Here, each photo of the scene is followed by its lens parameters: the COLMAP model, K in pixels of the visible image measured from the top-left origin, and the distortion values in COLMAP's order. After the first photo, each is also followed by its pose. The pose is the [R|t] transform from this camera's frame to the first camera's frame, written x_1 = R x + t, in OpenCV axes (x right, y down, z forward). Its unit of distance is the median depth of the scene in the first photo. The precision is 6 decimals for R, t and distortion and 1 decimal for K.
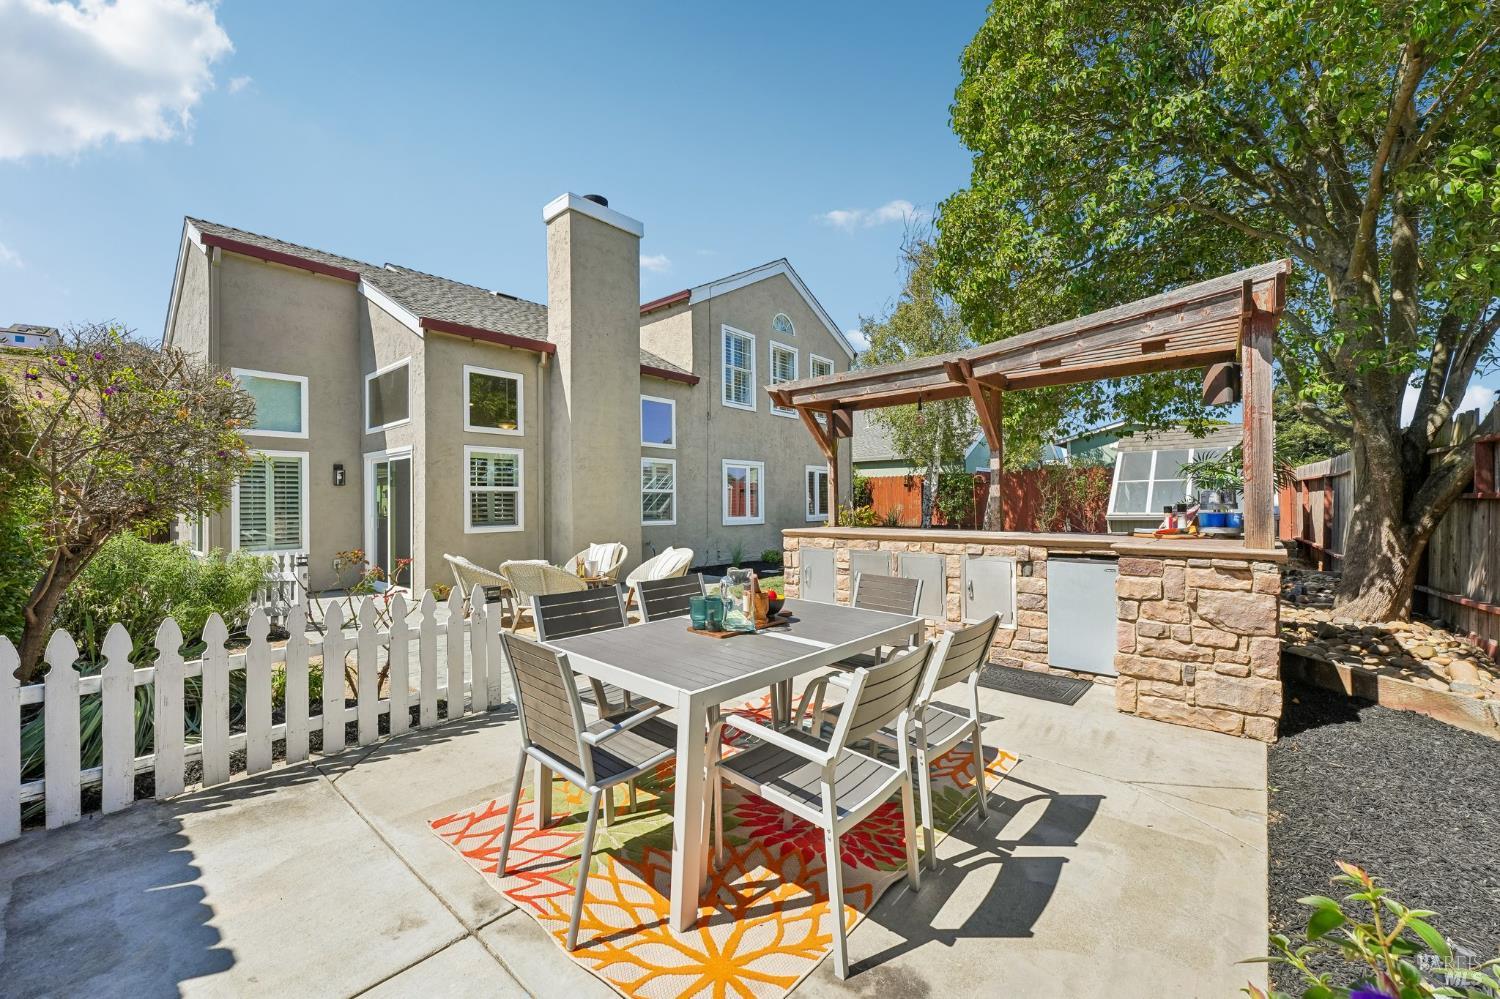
lens RADIAL K [[603.2, 0, 742.3], [0, 603.2, 496.1], [0, 0, 1]] dist [-0.000621, -0.000168]
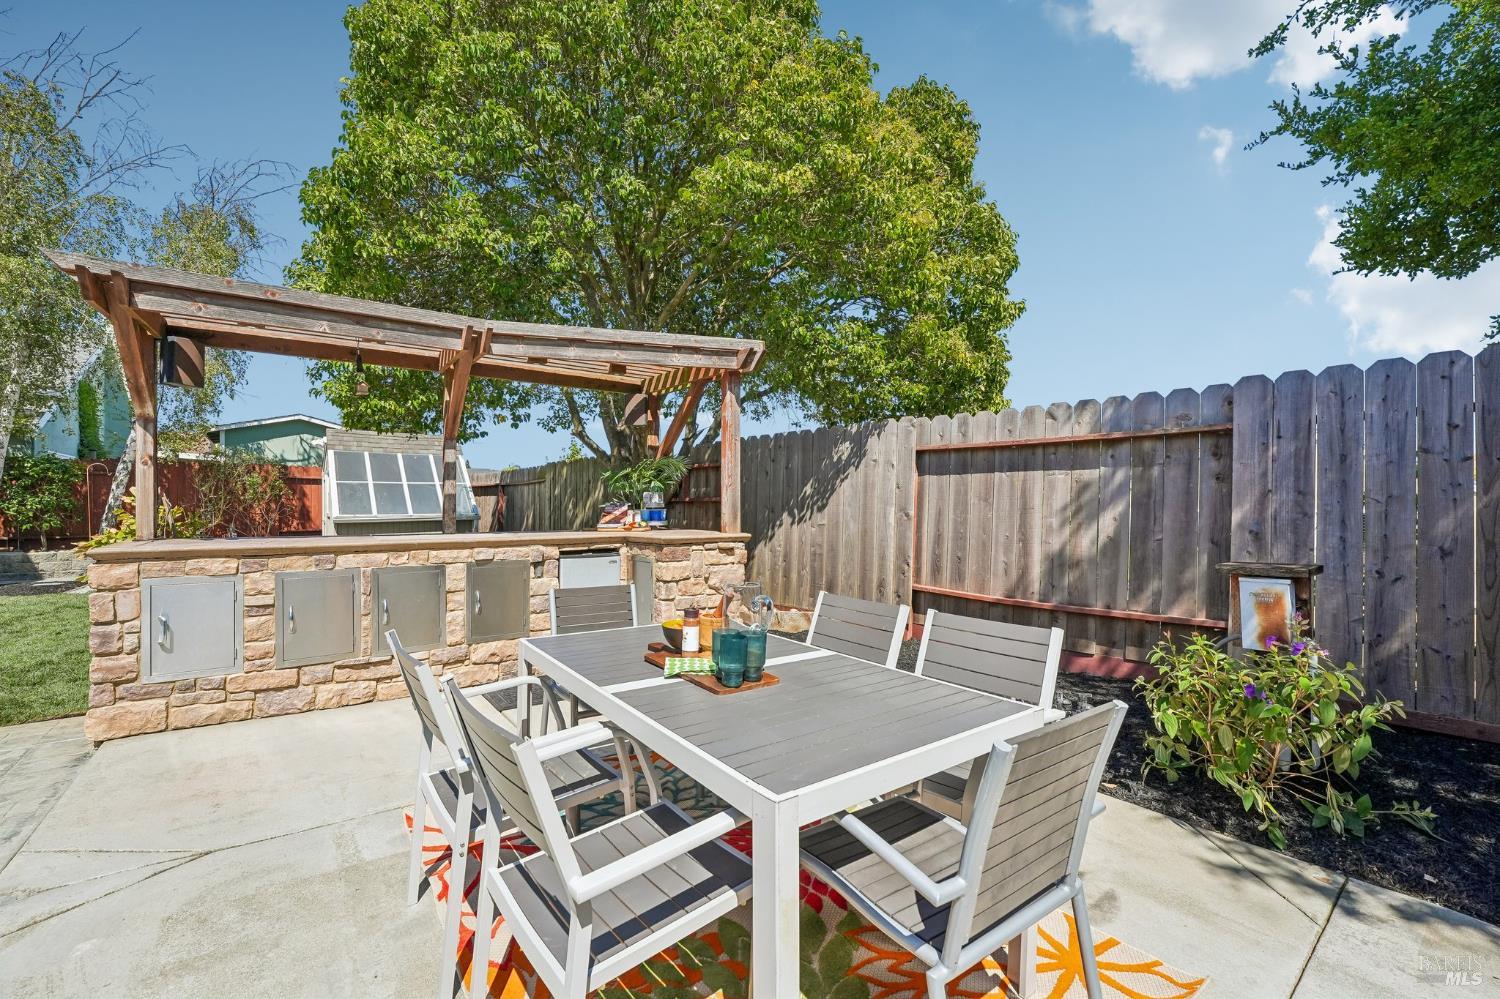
lens RADIAL K [[603.2, 0, 742.3], [0, 603.2, 496.1], [0, 0, 1]] dist [-0.000621, -0.000168]
pose [[0.206211, 0.021205, 0.978278, -0.410187], [-0.013636, 0.999730, -0.018796, 0.017939], [-0.978412, -0.009464, 0.206445, 0.501566]]
